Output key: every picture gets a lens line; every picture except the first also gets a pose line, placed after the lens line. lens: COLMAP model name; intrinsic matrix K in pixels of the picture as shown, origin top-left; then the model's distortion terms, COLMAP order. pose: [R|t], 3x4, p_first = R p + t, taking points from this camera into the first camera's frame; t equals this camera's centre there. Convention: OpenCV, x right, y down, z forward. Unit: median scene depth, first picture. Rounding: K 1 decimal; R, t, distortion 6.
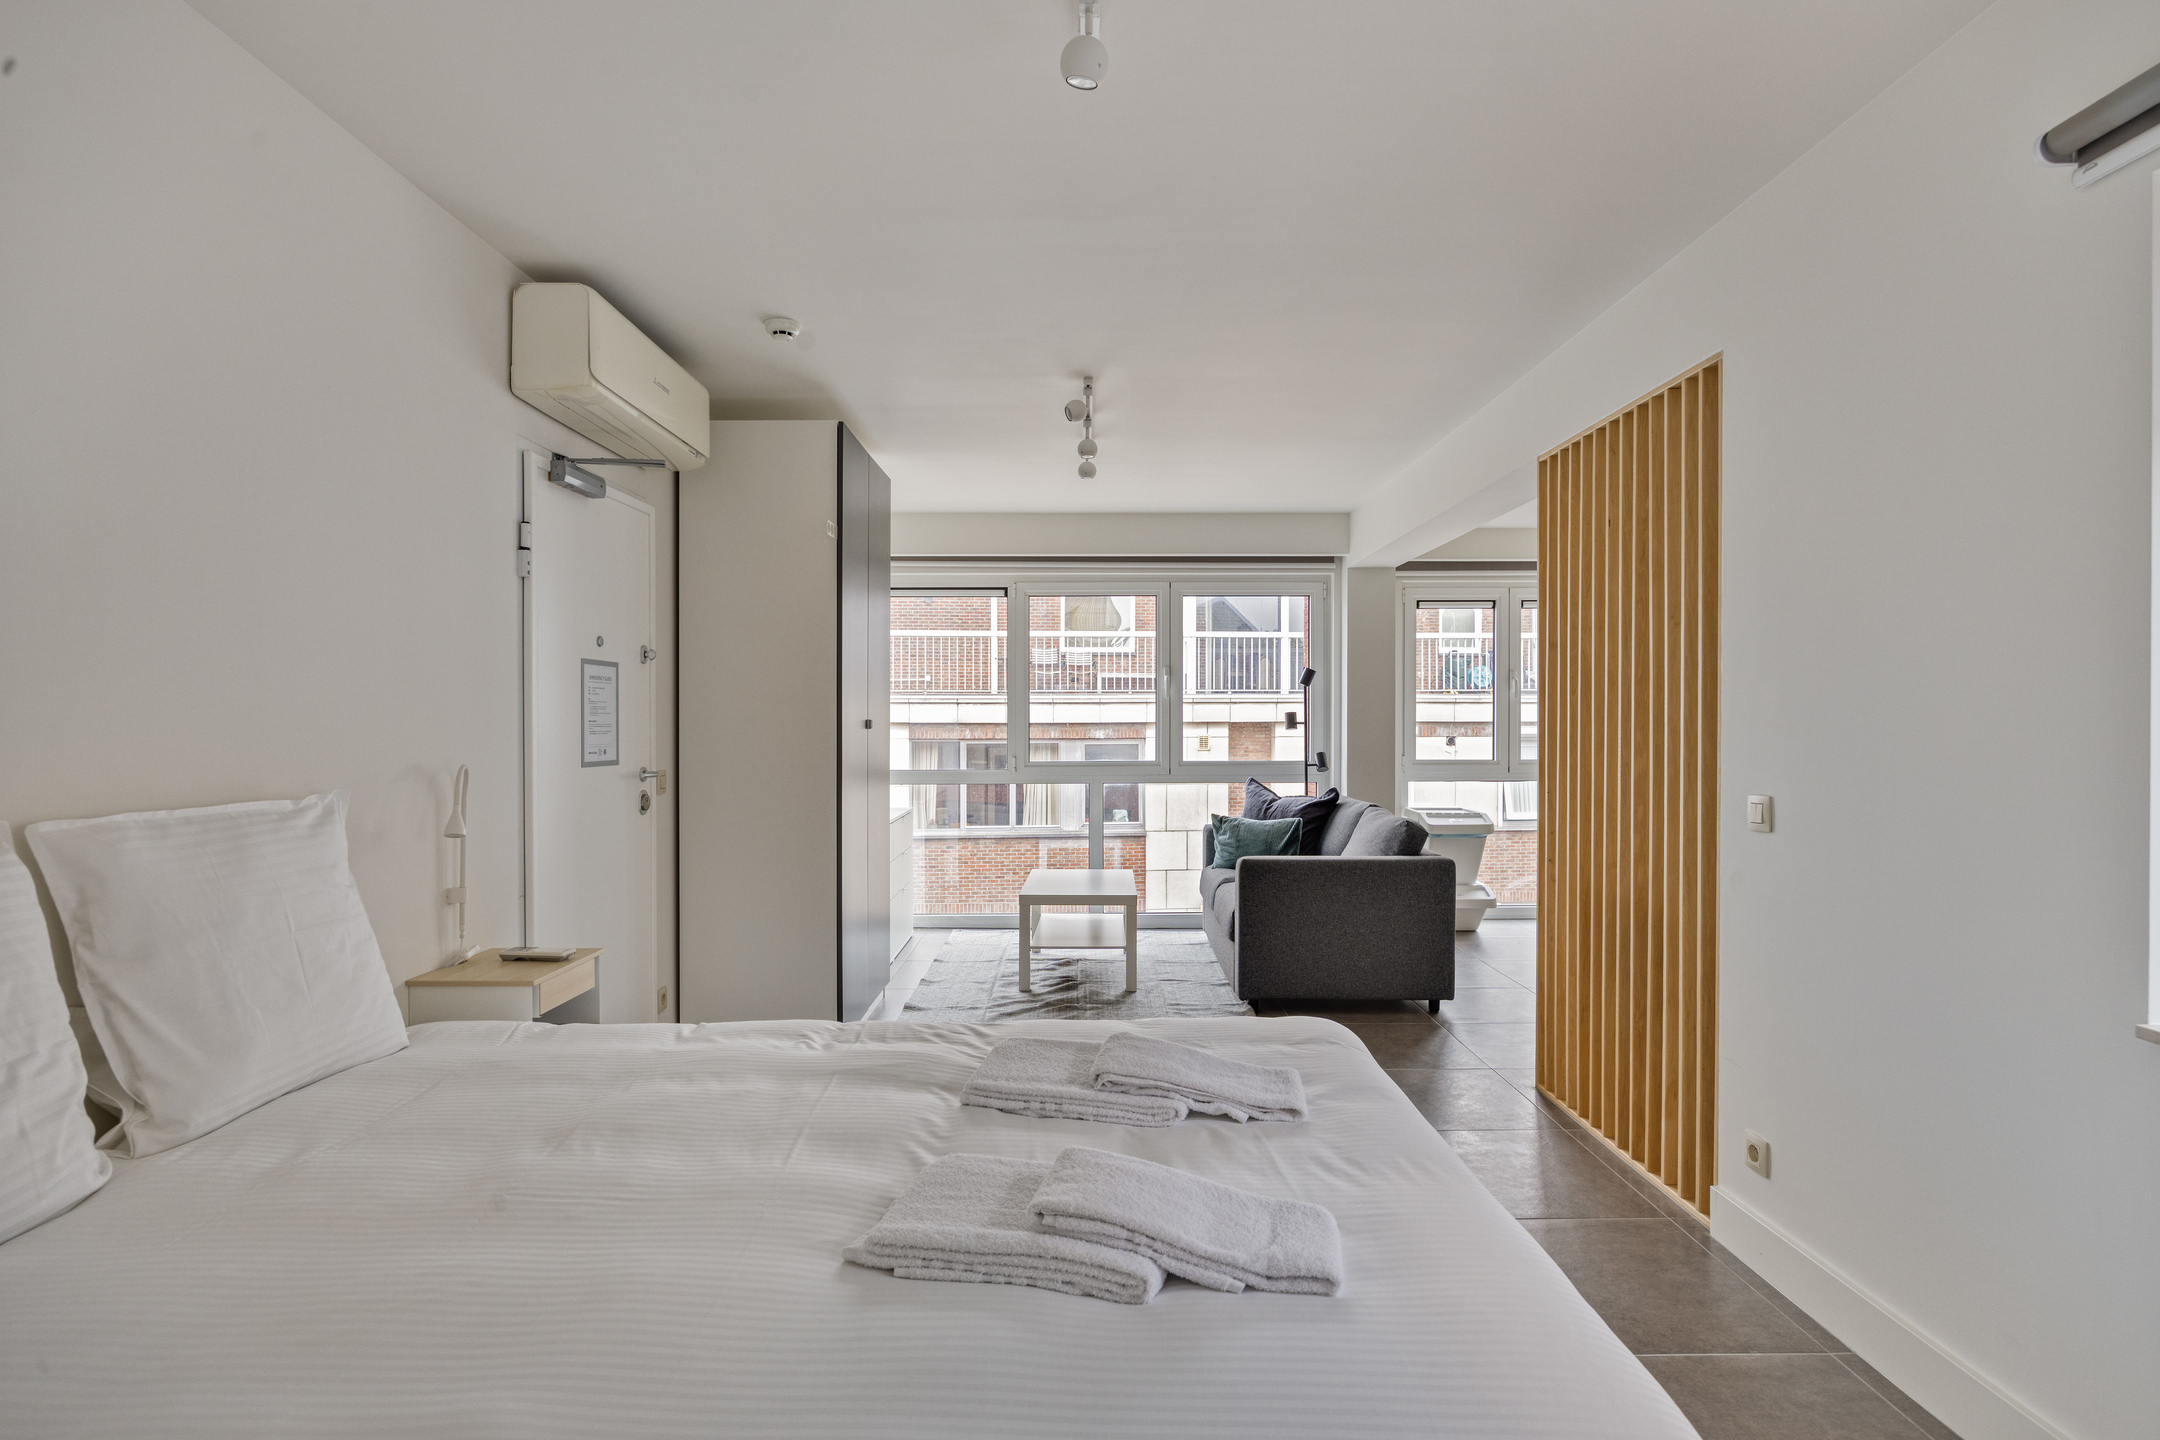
lens RADIAL K [[1311.2, 0, 1083.2], [0, 1311.2, 721.6], [0, 0, 1]] dist [-0.003577, -0.000109]
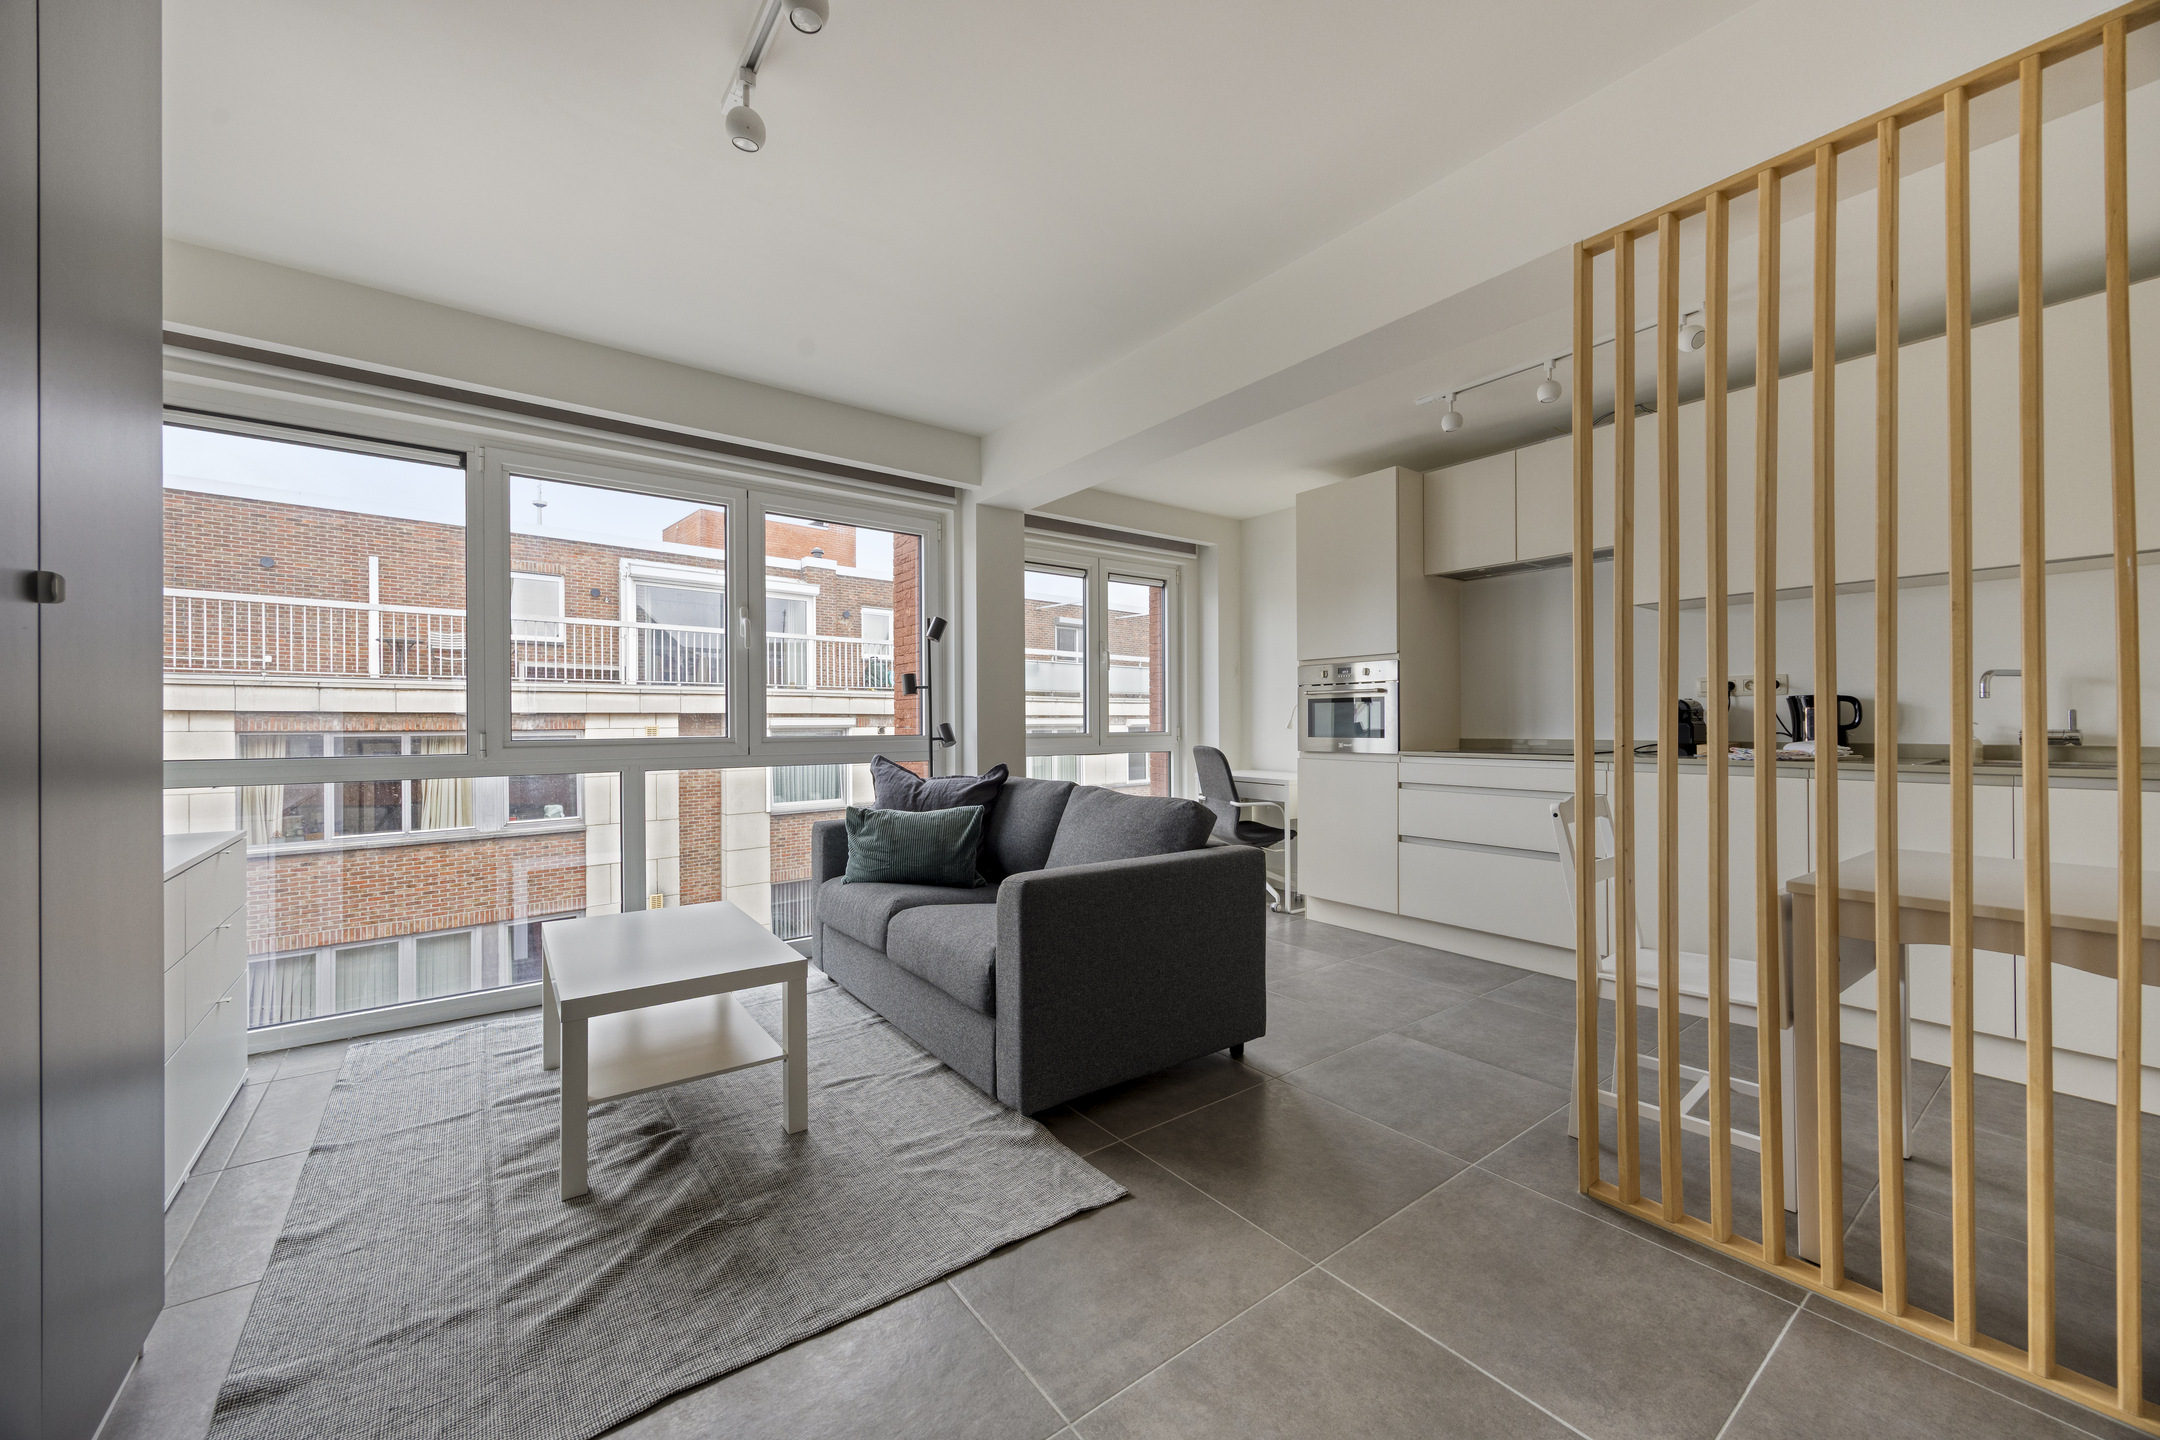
lens RADIAL K [[853.4, 0, 1089.1], [0, 853.4, 724.9], [0, 0, 1]] dist [0.008318, 0.000310]
pose [[0.795499, 0.001105, 0.605954, -0.069370], [0.003267, 0.999976, -0.006111, 0.027494], [-0.605946, 0.006841, 0.795476, 0.511283]]
